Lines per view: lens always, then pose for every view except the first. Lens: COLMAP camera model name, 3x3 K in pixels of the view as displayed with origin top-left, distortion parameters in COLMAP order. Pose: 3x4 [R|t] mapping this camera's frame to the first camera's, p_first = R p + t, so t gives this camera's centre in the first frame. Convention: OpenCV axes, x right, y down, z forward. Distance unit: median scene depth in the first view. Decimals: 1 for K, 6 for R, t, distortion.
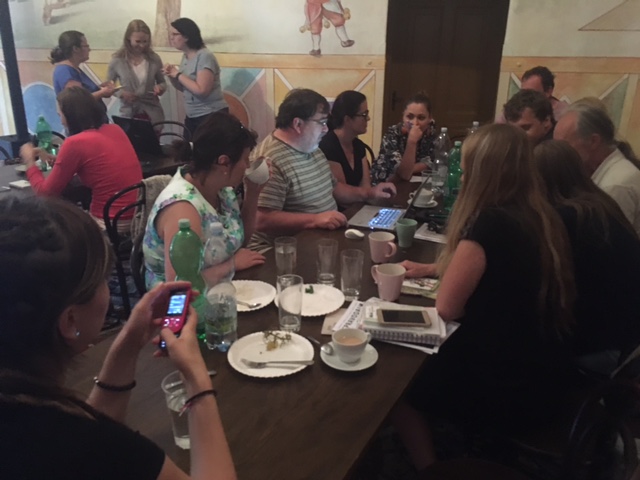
lens RADIAL K [[539.6, 0, 319.9], [0, 539.6, 239.4], [0, 0, 1]] dist [0.020200, -0.000061]
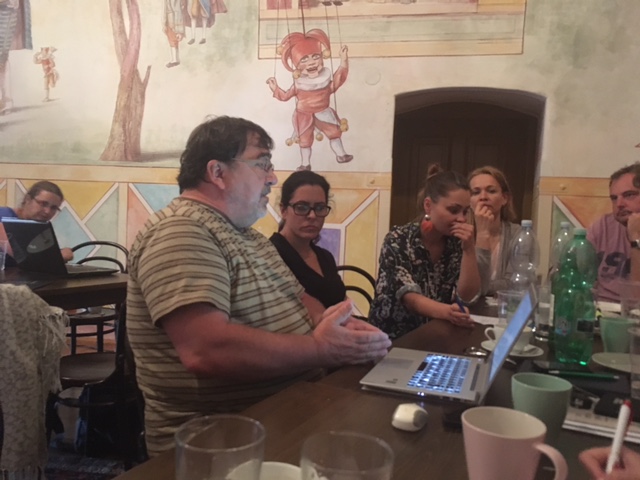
lens RADIAL K [[539.6, 0, 322.8], [0, 539.6, 239.0], [0, 0, 1]] dist [0.020200, -0.000061]
pose [[0.999223, 0.029762, 0.025851, 0.001928], [-0.020426, 0.951745, -0.306210, -0.002721], [-0.033717, 0.305444, 0.951613, 0.276765]]
